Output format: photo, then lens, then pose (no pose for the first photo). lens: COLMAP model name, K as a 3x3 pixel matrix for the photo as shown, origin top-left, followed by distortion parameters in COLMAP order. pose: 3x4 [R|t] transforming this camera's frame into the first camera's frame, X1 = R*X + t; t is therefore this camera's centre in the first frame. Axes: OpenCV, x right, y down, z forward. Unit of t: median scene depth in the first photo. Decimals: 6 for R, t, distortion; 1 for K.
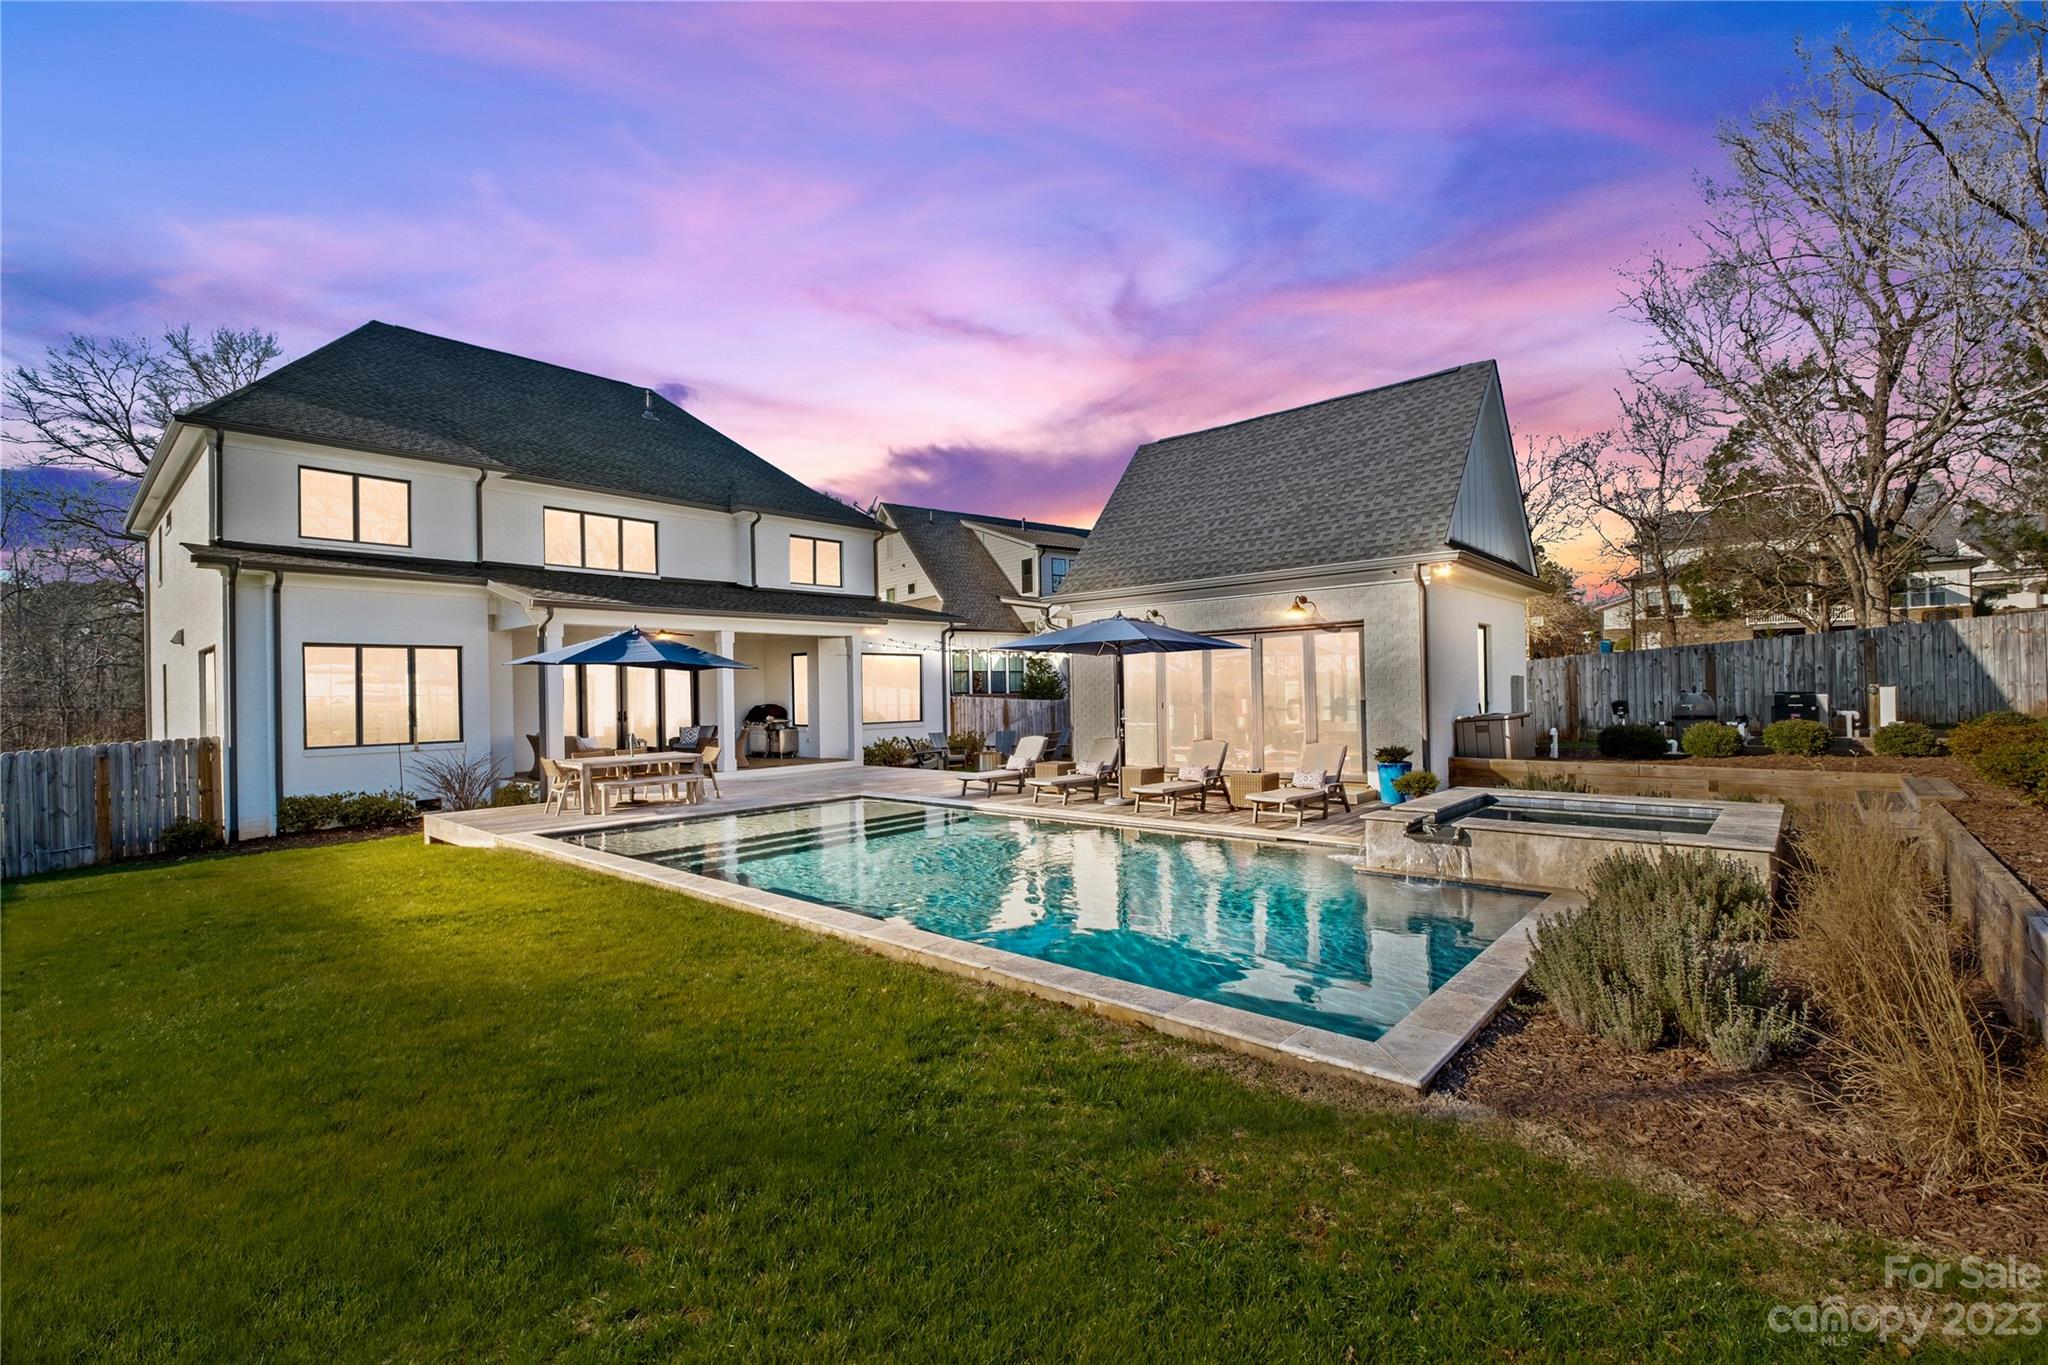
lens RADIAL K [[879.5, 0, 1026.0], [0, 879.5, 692.6], [0, 0, 1]] dist [0.013684, -0.000152]
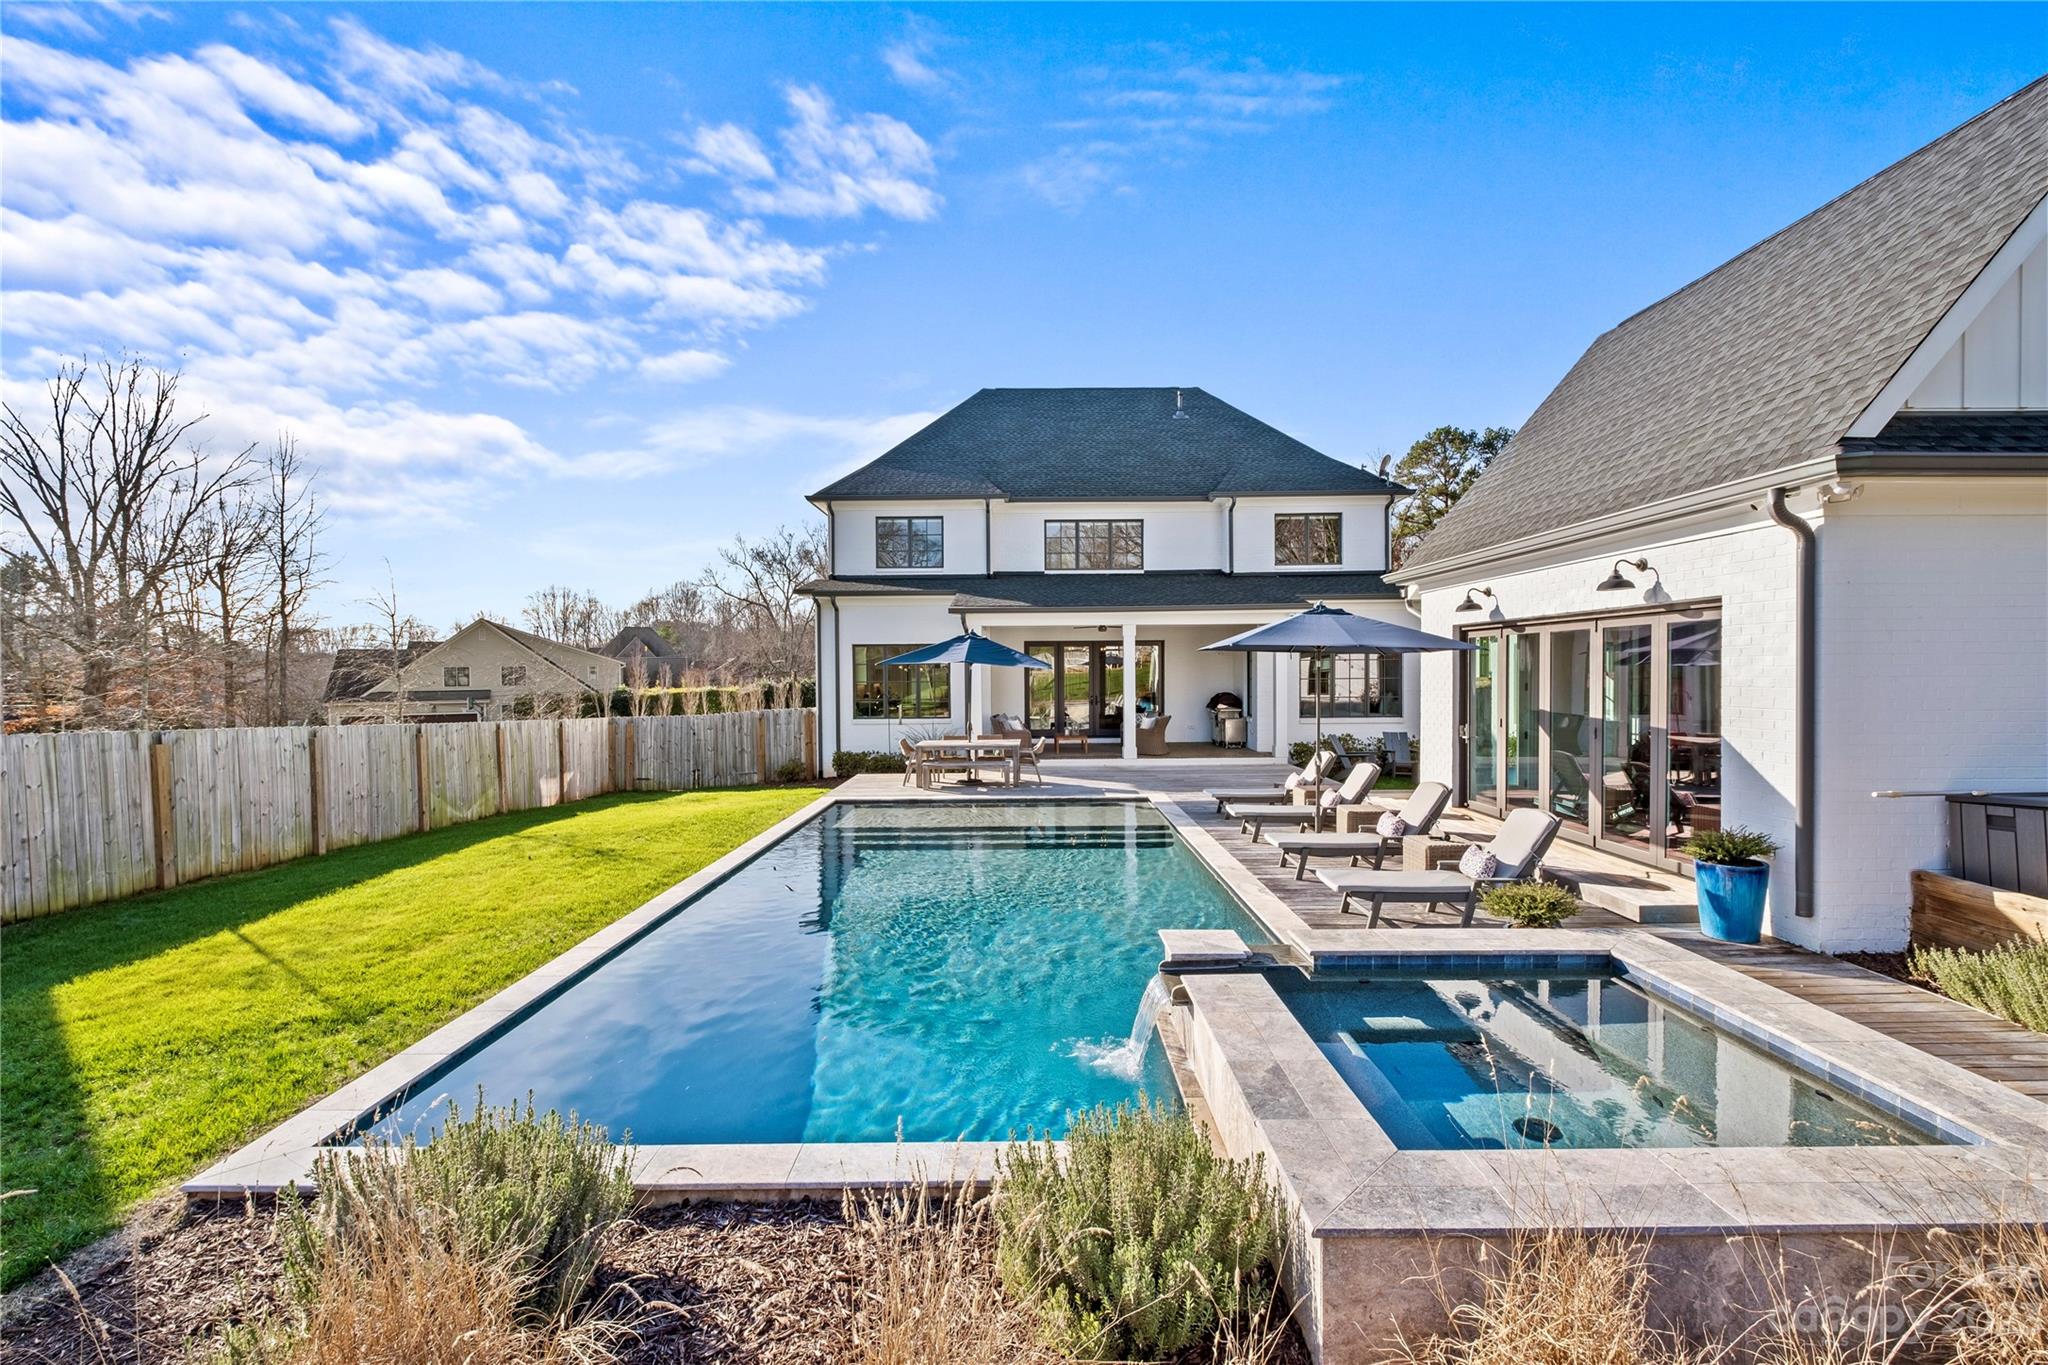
lens RADIAL K [[879.5, 0, 1026.0], [0, 879.5, 692.6], [0, 0, 1]] dist [0.013684, -0.000152]
pose [[0.670622, 0.032350, -0.741093, 0.353836], [-0.005033, 0.999224, 0.039063, -0.029567], [0.741782, -0.022467, 0.670265, 0.210804]]
